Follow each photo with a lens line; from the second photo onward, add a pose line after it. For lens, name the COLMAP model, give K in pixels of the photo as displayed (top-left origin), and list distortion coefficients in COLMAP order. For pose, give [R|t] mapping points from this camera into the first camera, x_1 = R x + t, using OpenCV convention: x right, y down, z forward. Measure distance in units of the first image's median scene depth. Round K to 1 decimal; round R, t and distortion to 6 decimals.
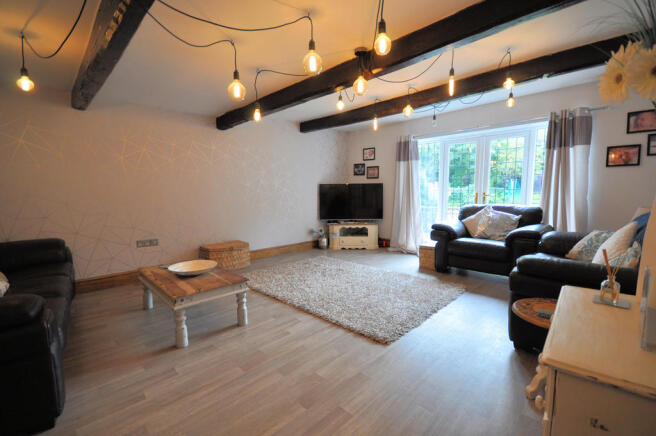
lens RADIAL K [[289.2, 0, 330.6], [0, 289.2, 219.1], [0, 0, 1]] dist [0.000134, -0.004131]
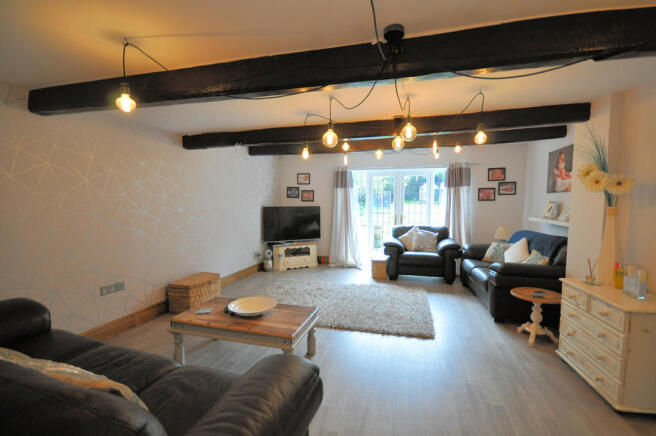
lens RADIAL K [[289.2, 0, 331.4], [0, 289.2, 220.3], [0, 0, 1]] dist [0.000134, -0.004131]
pose [[0.867733, -0.020134, 0.496622, -0.454723], [0.039138, 0.998845, -0.027891, -0.050603], [-0.495487, 0.043638, 0.867519, 0.020586]]
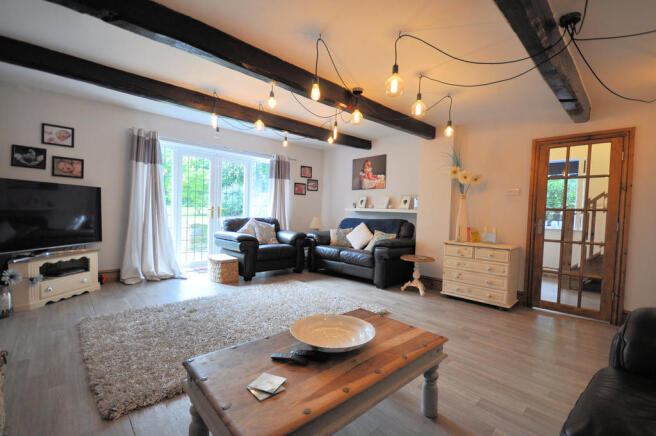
lens RADIAL K [[289.2, 0, 331.7], [0, 289.2, 218.9], [0, 0, 1]] dist [0.000134, -0.004131]
pose [[0.031897, -0.010403, 0.999437, -0.634328], [0.069342, 0.997560, 0.008171, -0.028207], [-0.997083, 0.069042, 0.032540, 0.616062]]
